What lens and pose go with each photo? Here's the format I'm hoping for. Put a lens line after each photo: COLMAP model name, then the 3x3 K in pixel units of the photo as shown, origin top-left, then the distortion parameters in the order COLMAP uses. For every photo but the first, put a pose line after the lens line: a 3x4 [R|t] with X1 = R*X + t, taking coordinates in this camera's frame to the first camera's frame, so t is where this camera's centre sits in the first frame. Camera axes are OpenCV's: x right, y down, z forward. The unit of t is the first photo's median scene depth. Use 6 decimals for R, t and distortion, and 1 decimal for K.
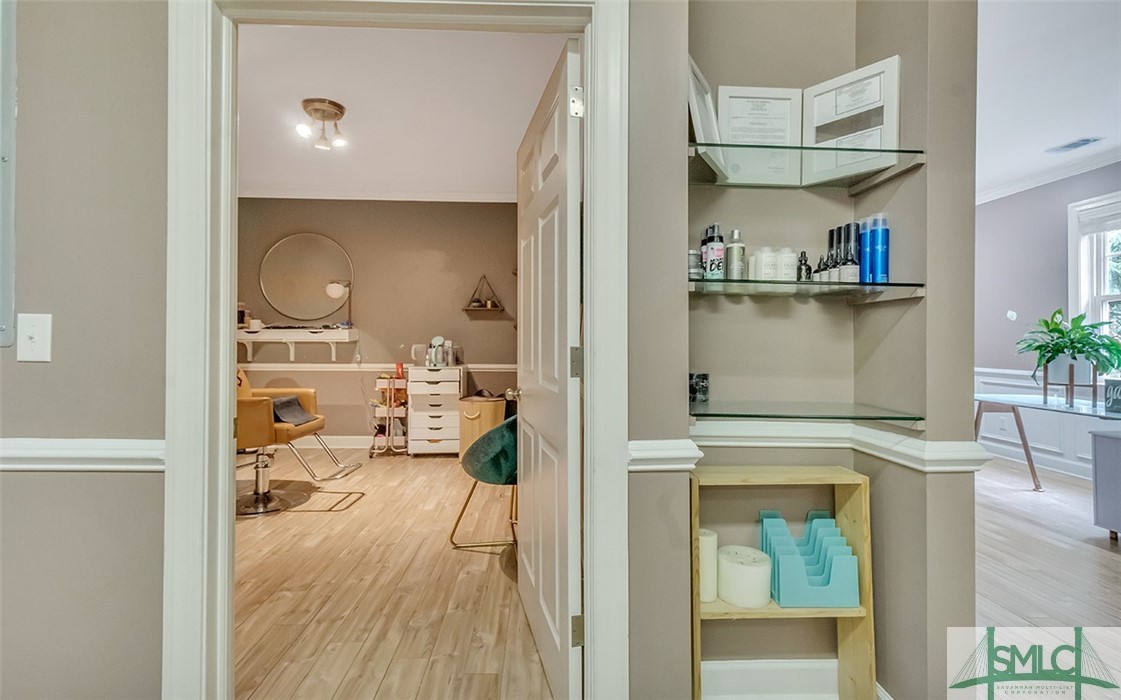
lens RADIAL K [[559.5, 0, 563.7], [0, 559.5, 332.6], [0, 0, 1]] dist [0.025449, 0.000529]
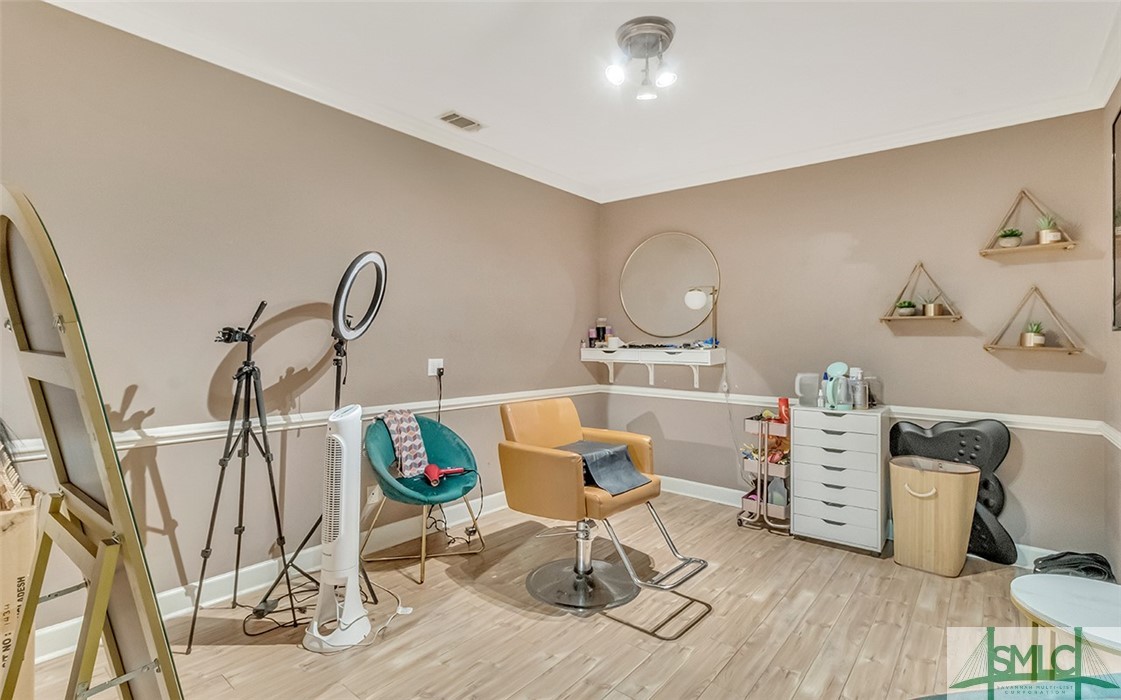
lens RADIAL K [[542.8, 0, 559.0], [0, 542.8, 336.1], [0, 0, 1]] dist [-0.000189, 0.000022]
pose [[0.752900, -0.004943, -0.658116, -0.066870], [0.006297, 0.999980, -0.000307, -0.032519], [0.658105, -0.003913, 0.752916, 0.394283]]
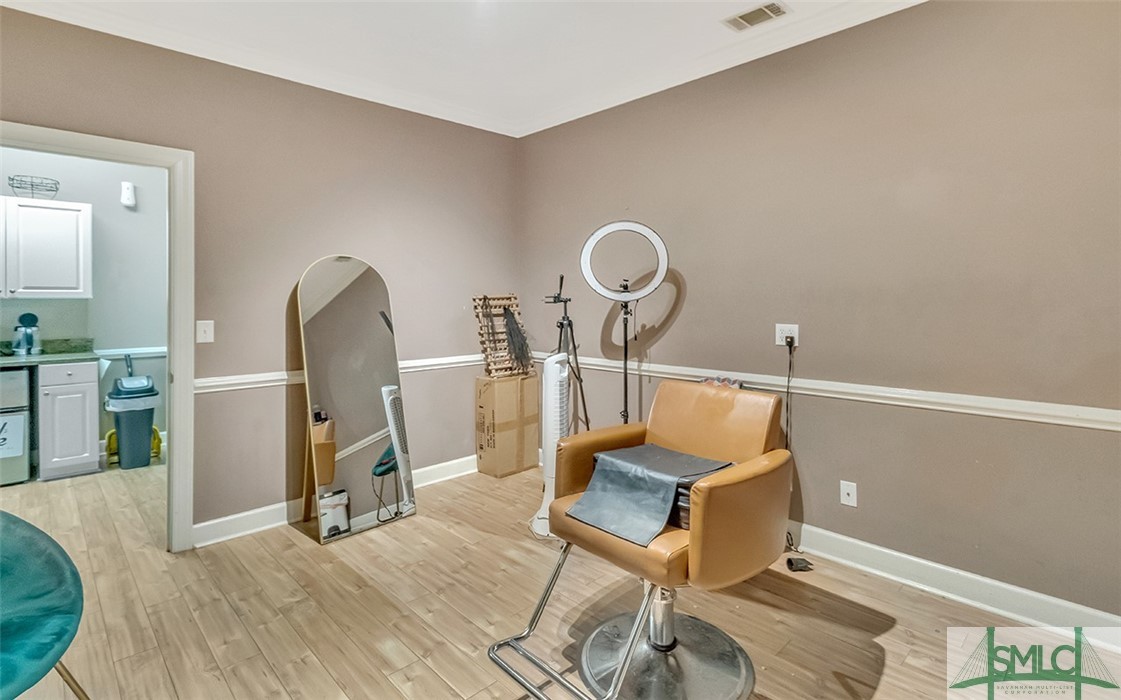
lens RADIAL K [[550.2, 0, 572.4], [0, 550.2, 300.2], [0, 0, 1]] dist [0.001383, 0.000425]
pose [[-0.742996, -0.004495, -0.669281, -0.128016], [0.009307, 0.999811, -0.017046, -0.018627], [0.669231, -0.018894, -0.742814, 1.235199]]
